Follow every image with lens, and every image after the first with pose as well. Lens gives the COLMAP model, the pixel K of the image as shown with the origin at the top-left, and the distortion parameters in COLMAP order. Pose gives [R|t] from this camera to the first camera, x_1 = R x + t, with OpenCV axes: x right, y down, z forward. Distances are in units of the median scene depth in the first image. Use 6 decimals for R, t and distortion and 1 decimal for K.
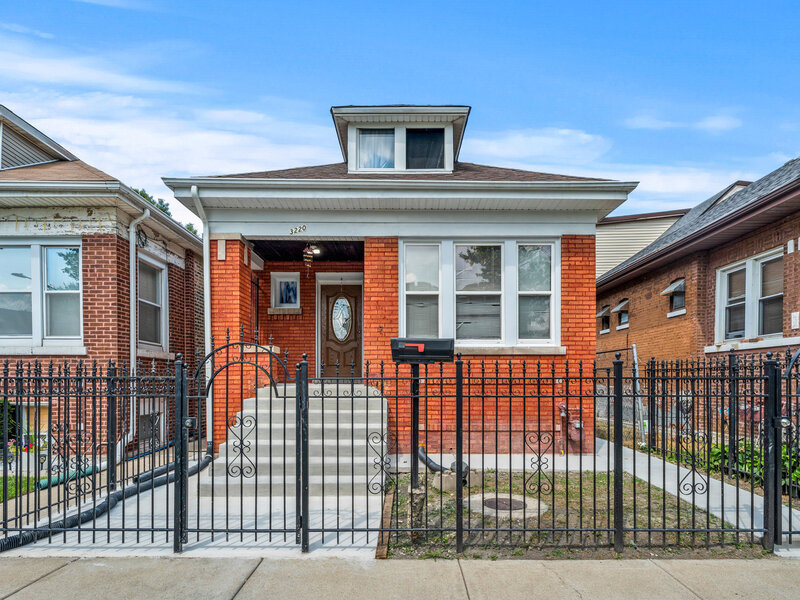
lens RADIAL K [[411.1, 0, 400.0], [0, 411.1, 300.0], [0, 0, 1]] dist [-0.000084, 0.000186]
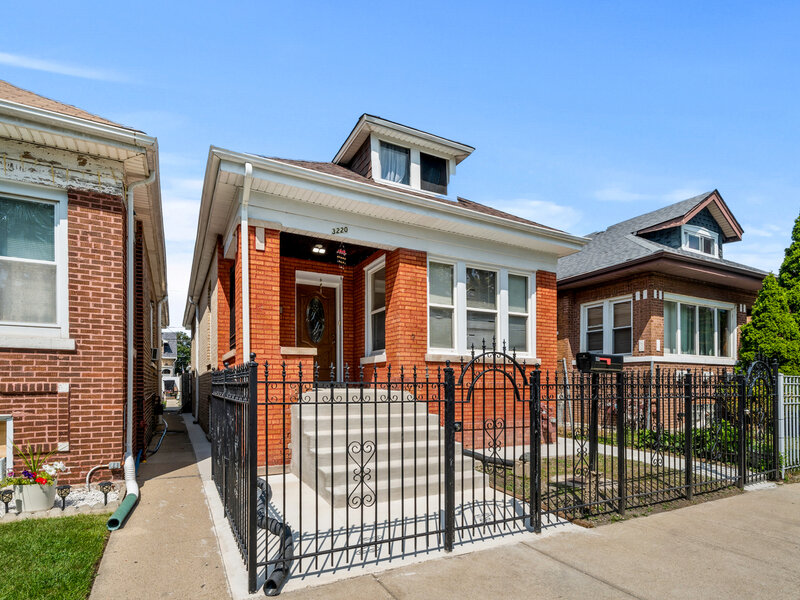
lens RADIAL K [[413.2, 0, 397.5], [0, 413.2, 296.1], [0, 0, 1]] dist [-0.000840, -0.000217]
pose [[0.888688, 0.099339, 0.447621, -0.557283], [-0.091692, 0.995032, -0.038782, 0.010268], [-0.449250, -0.006578, 0.893382, 0.059509]]
